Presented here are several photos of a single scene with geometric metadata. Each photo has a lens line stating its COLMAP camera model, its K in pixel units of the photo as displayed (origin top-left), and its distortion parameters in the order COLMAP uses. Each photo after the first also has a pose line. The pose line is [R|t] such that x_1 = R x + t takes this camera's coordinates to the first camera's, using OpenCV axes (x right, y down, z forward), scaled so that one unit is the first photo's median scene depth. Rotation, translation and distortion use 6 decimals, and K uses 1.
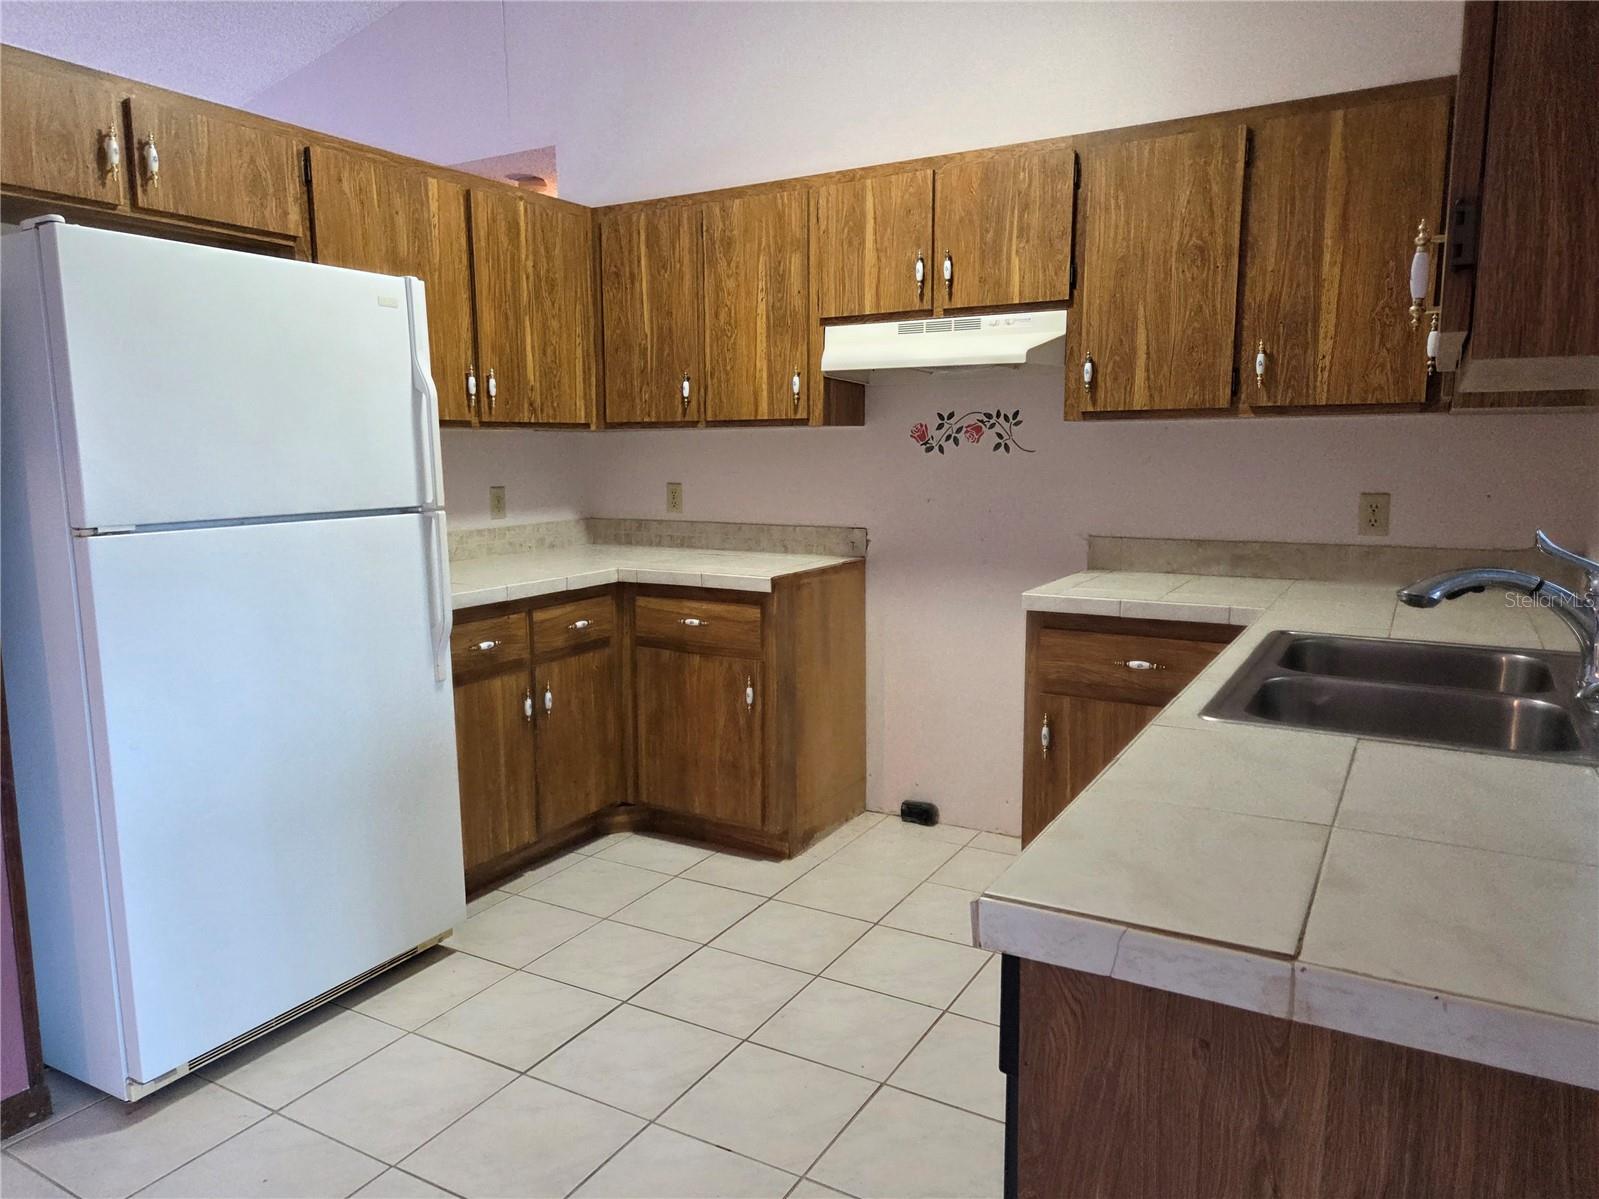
lens RADIAL K [[1072.5, 0, 801.5], [0, 1072.5, 595.9], [0, 0, 1]] dist [0.032890, -0.005016]
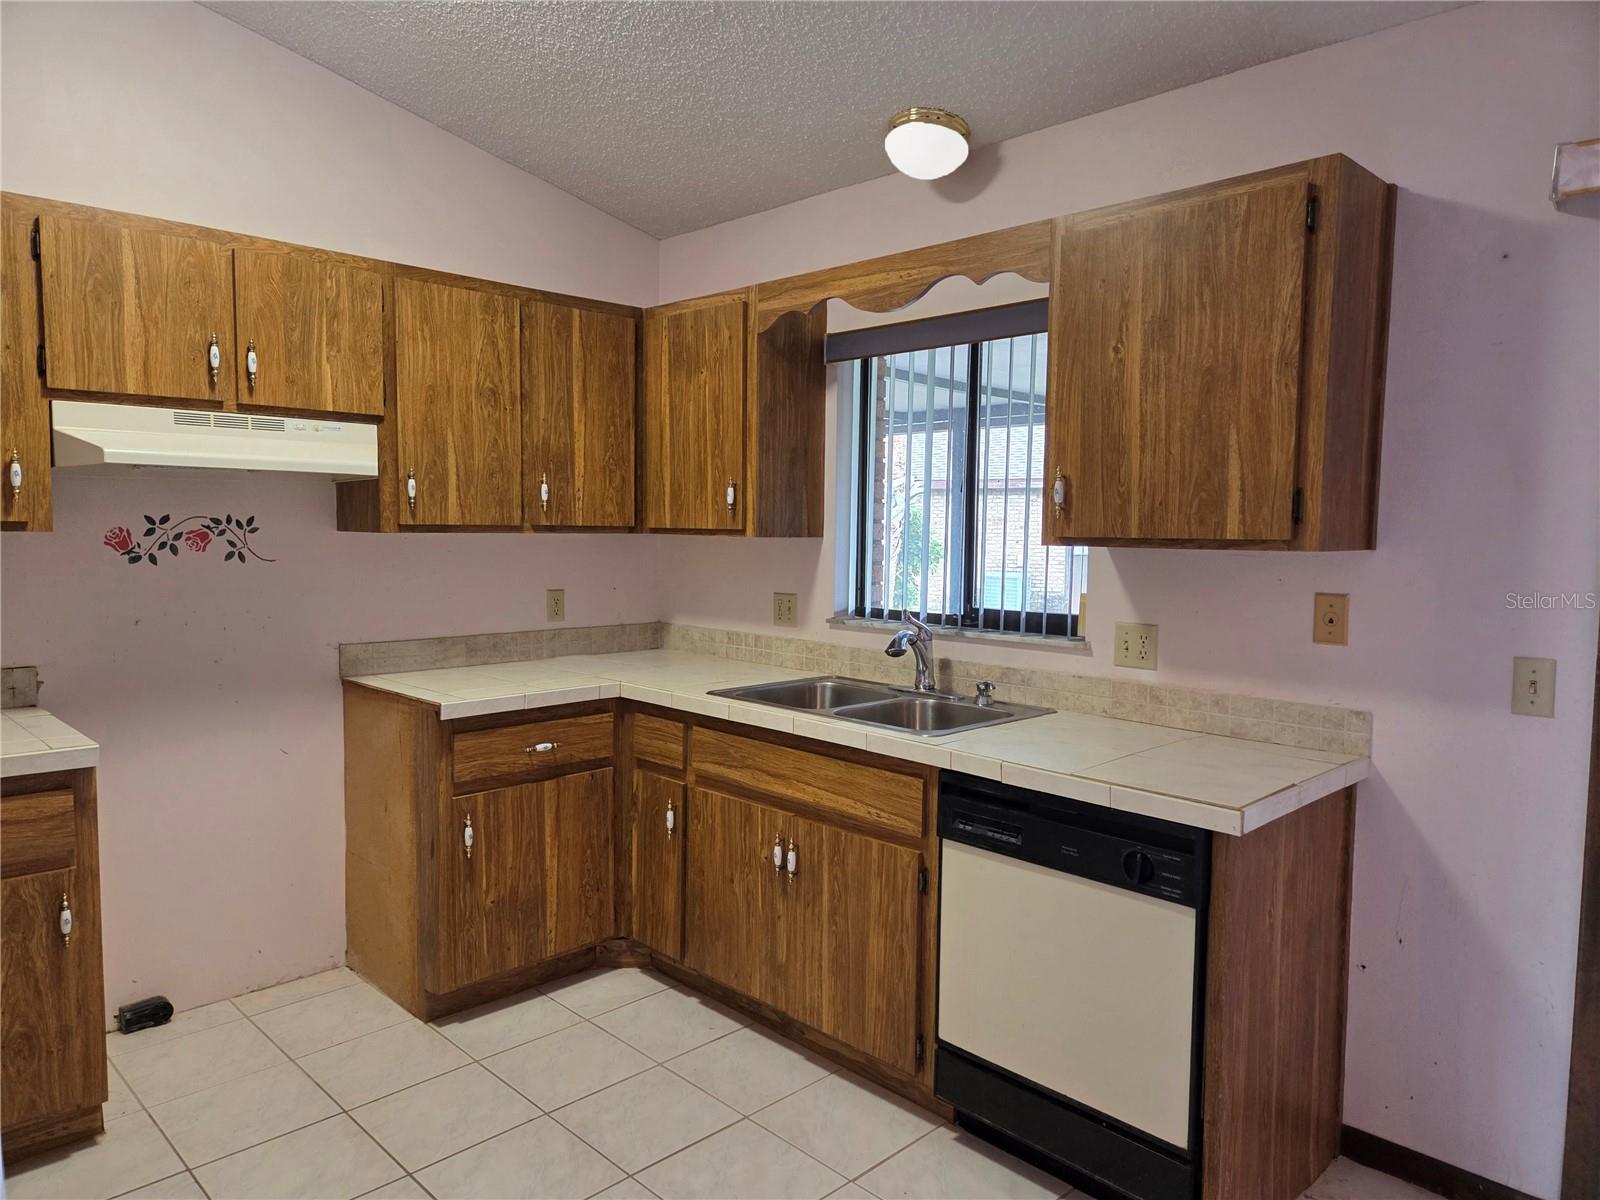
lens RADIAL K [[1073.2, 0, 800.2], [0, 1073.2, 604.9], [0, 0, 1]] dist [0.032890, -0.005016]
pose [[0.264853, -0.063340, 0.962206, -0.630529], [0.119510, 0.992303, 0.032426, -0.081132], [-0.956854, 0.106405, 0.270384, 0.354386]]
